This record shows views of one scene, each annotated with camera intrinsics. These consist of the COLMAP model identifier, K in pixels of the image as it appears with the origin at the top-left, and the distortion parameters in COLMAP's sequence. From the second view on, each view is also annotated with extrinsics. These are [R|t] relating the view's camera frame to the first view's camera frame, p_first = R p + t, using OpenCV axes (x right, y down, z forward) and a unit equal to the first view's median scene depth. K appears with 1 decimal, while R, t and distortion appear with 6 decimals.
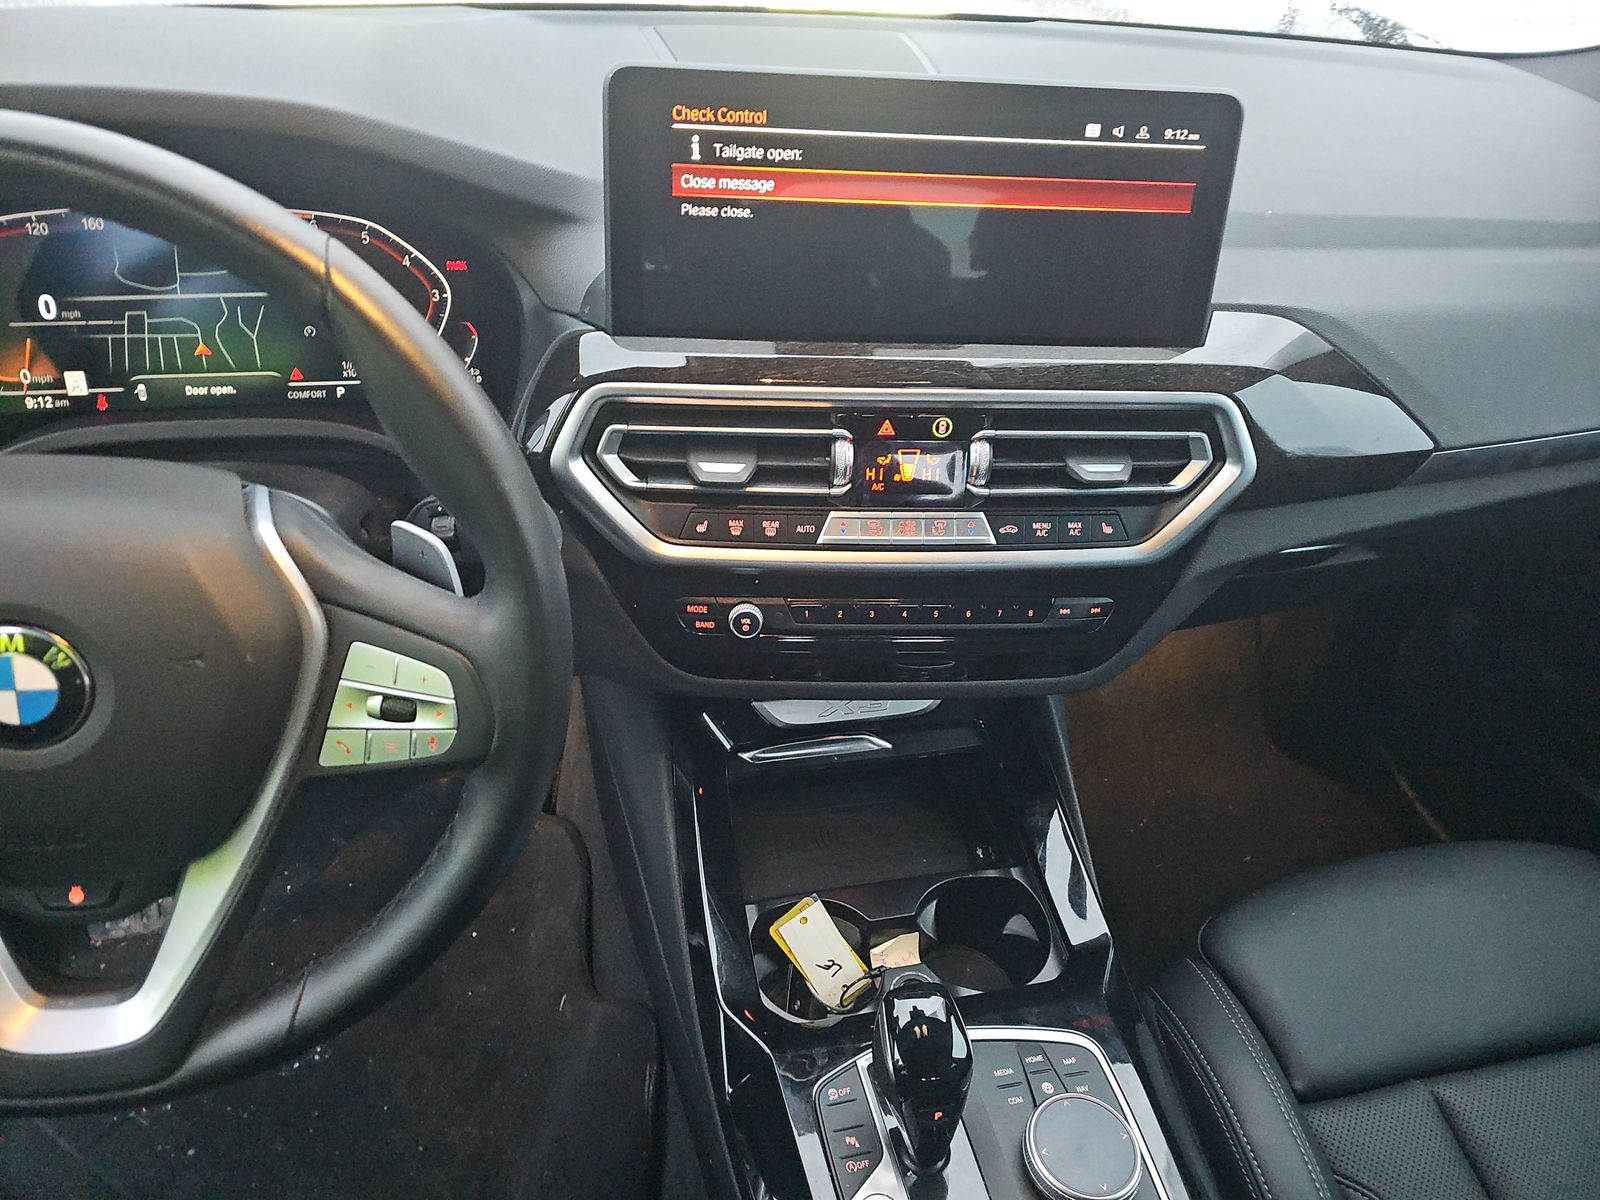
lens RADIAL K [[1009.6, 0, 801.4], [0, 1009.6, 588.9], [0, 0, 1]] dist [0.071106, -0.065966]
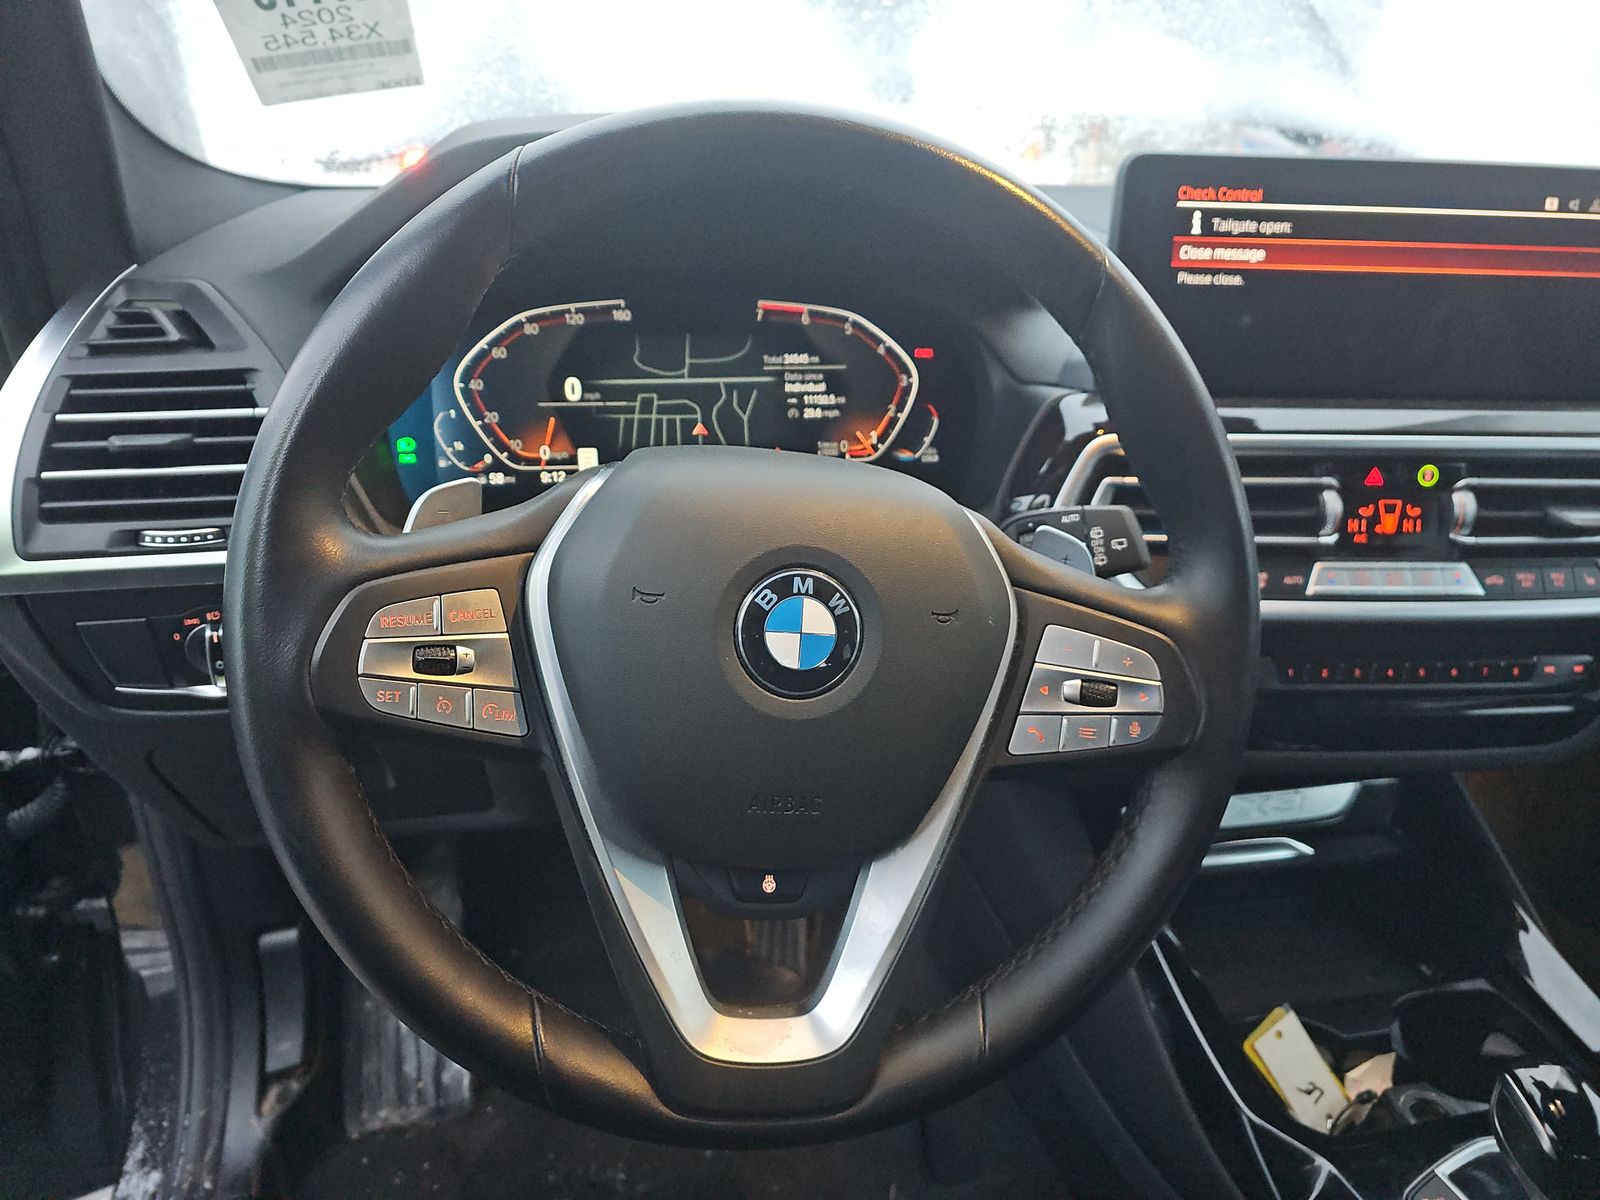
lens RADIAL K [[1009.6, 0, 801.4], [0, 1009.6, 588.9], [0, 0, 1]] dist [0.071106, -0.065966]
pose [[0.999652, -0.022269, -0.014143, -0.474184], [0.018462, 0.973508, -0.227905, 0.172125], [0.018844, 0.227565, 0.973581, 0.017739]]
